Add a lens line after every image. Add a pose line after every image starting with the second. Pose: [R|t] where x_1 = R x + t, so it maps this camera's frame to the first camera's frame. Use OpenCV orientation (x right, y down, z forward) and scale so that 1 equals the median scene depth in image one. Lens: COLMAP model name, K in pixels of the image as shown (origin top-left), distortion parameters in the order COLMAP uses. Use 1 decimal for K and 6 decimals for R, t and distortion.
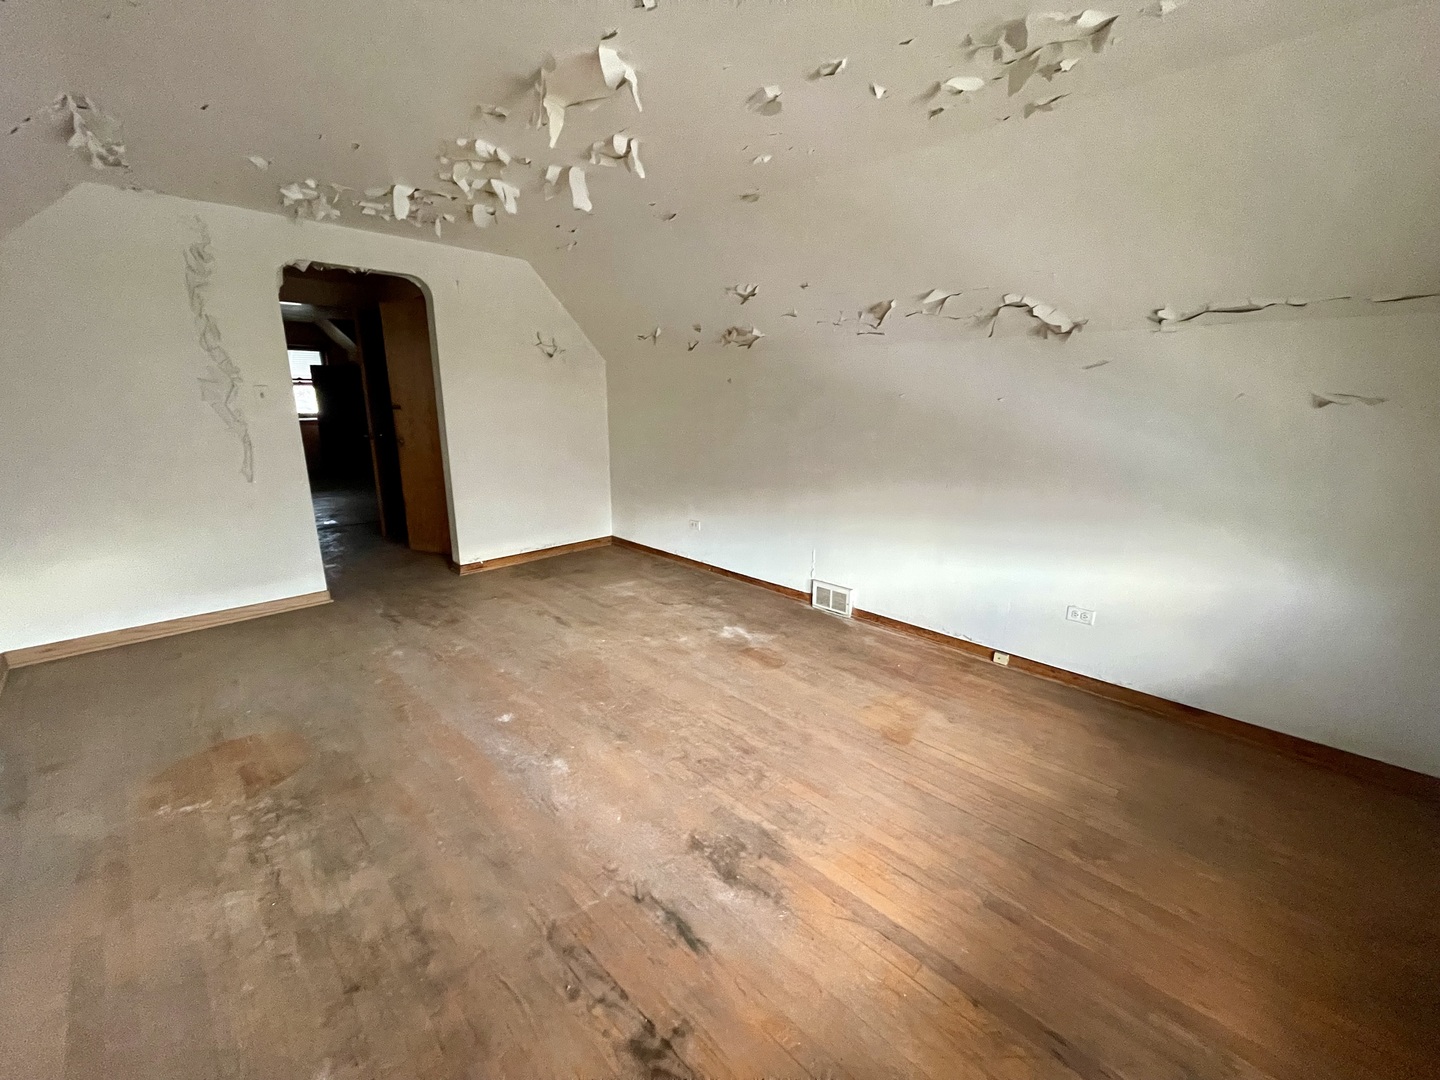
lens RADIAL K [[579.2, 0, 718.7], [0, 579.2, 541.3], [0, 0, 1]] dist [-0.002002, -0.000497]
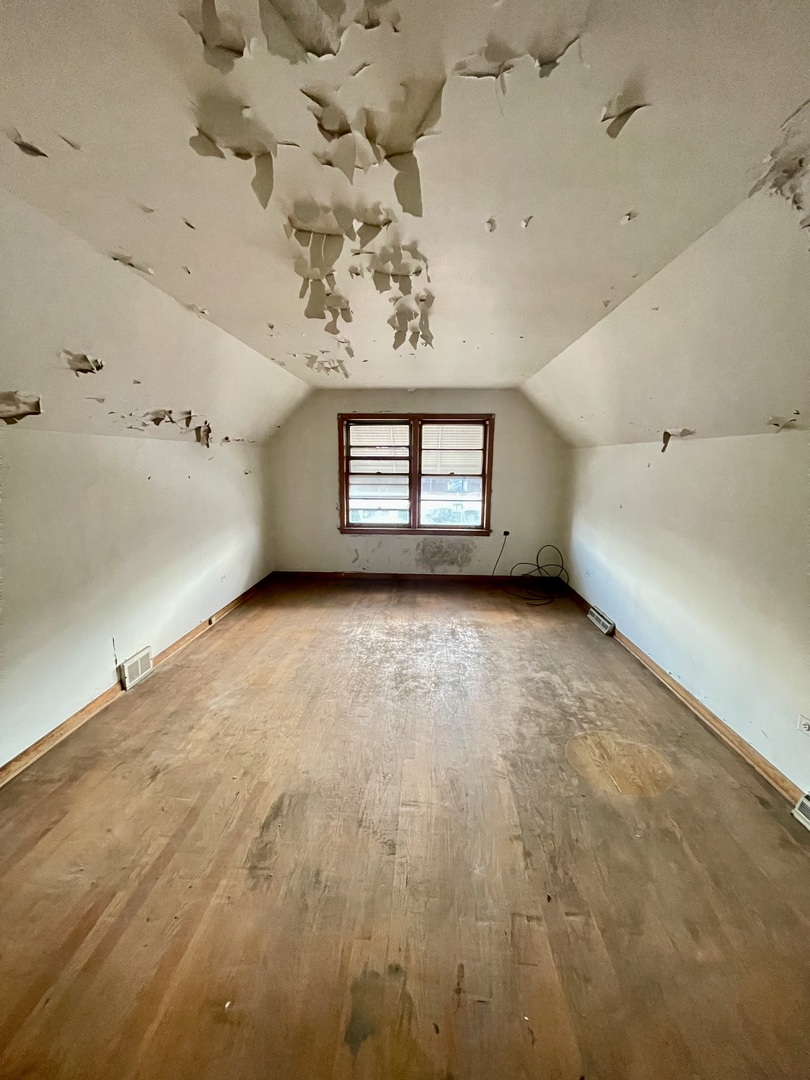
lens RADIAL K [[434.4, 0, 406.3], [0, 434.4, 537.2], [0, 0, 1]] dist [-0.002002, -0.000497]
pose [[-0.665073, -0.148417, 0.731882, -0.790619], [0.167879, 0.925252, 0.340185, -0.360539], [-0.727664, 0.349115, -0.590444, 1.195776]]
